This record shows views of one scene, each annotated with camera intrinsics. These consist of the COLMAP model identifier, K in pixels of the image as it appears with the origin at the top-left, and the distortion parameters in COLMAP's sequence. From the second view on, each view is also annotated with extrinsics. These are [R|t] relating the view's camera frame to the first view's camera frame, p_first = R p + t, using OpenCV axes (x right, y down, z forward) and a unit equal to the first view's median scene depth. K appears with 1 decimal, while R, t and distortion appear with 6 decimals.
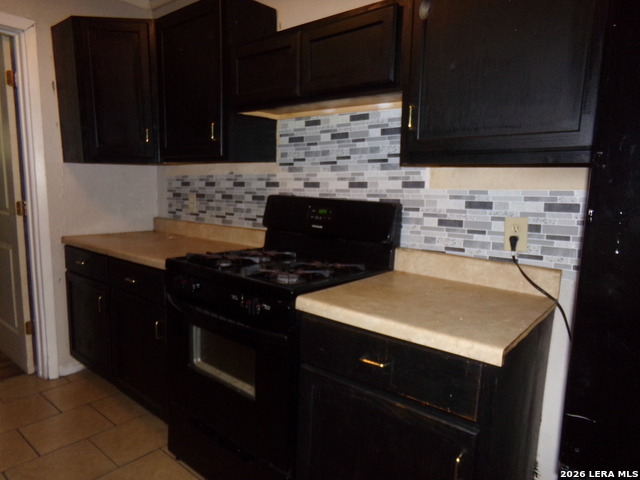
lens RADIAL K [[438.2, 0, 304.3], [0, 438.2, 240.1], [0, 0, 1]] dist [-0.015161, 0.066516]
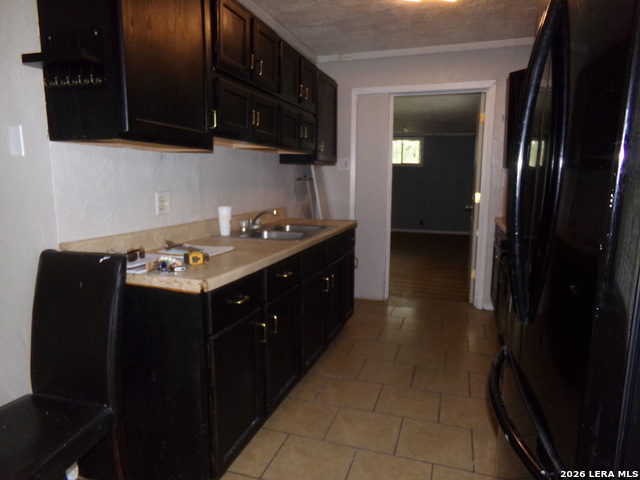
lens RADIAL K [[430.4, 0, 318.4], [0, 430.4, 242.4], [0, 0, 1]] dist [-0.009888, 0.000490]
pose [[0.423716, 0.124829, -0.897152, 0.582200], [-0.122325, 0.989271, 0.079874, 0.037367], [0.897497, 0.075900, 0.434440, -0.198221]]
